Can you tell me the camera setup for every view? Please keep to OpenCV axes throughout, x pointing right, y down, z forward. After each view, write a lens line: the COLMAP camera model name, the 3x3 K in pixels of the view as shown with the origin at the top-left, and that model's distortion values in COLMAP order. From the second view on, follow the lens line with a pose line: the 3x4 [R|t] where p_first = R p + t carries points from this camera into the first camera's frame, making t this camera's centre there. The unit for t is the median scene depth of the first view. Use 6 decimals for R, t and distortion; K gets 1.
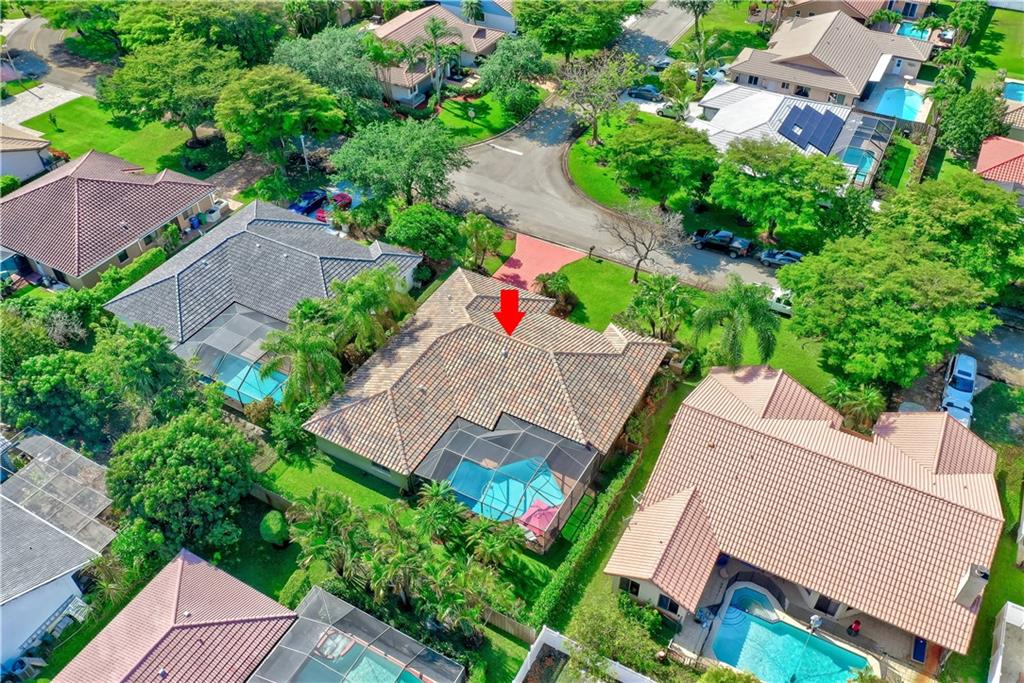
lens RADIAL K [[806.7, 0, 512.0], [0, 806.7, 341.5], [0, 0, 1]] dist [0.004735, 0.002555]
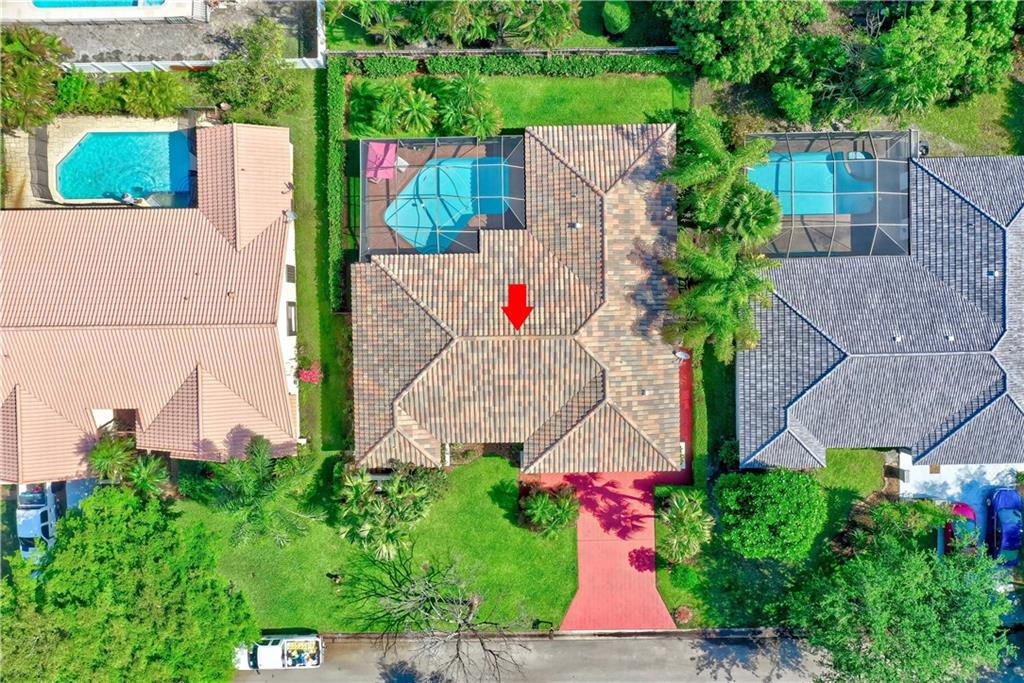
lens RADIAL K [[806.7, 0, 512.0], [0, 806.7, 341.5], [0, 0, 1]] dist [0.004735, 0.002555]
pose [[-0.864710, 0.501506, 0.027709, -0.015908], [-0.328541, -0.606484, 0.724043, -0.496828], [0.379917, 0.616983, 0.689199, 0.405883]]
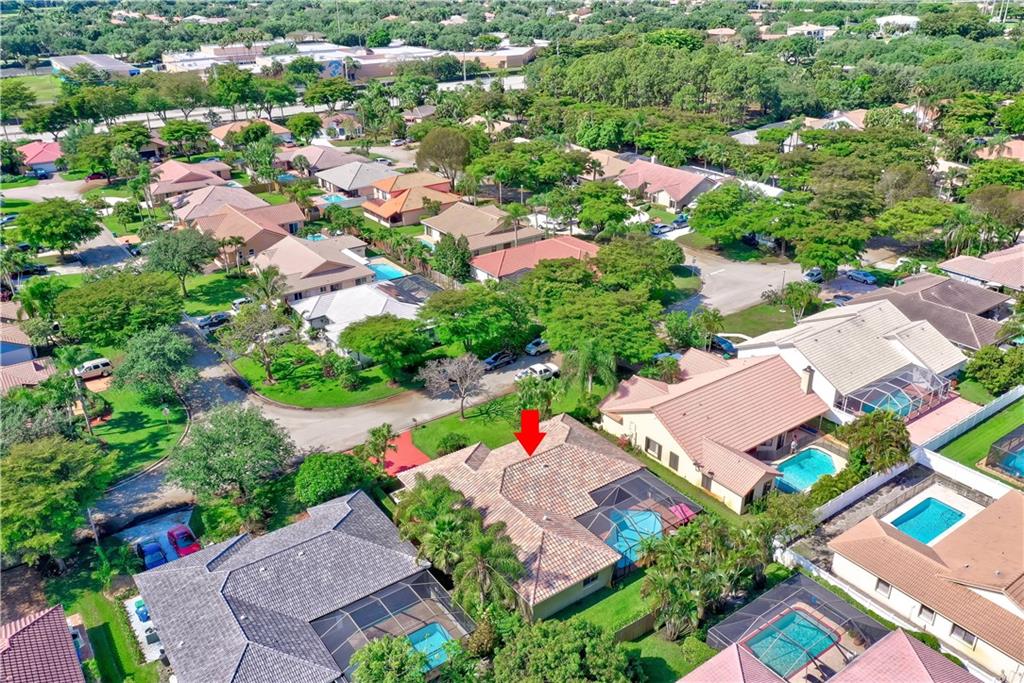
lens RADIAL K [[806.7, 0, 512.0], [0, 806.7, 341.5], [0, 0, 1]] dist [0.004735, 0.002555]
pose [[0.423522, -0.379724, 0.822459, -0.855006], [0.610266, 0.790570, 0.050747, -0.202757], [-0.669481, 0.480426, 0.566556, 0.208401]]
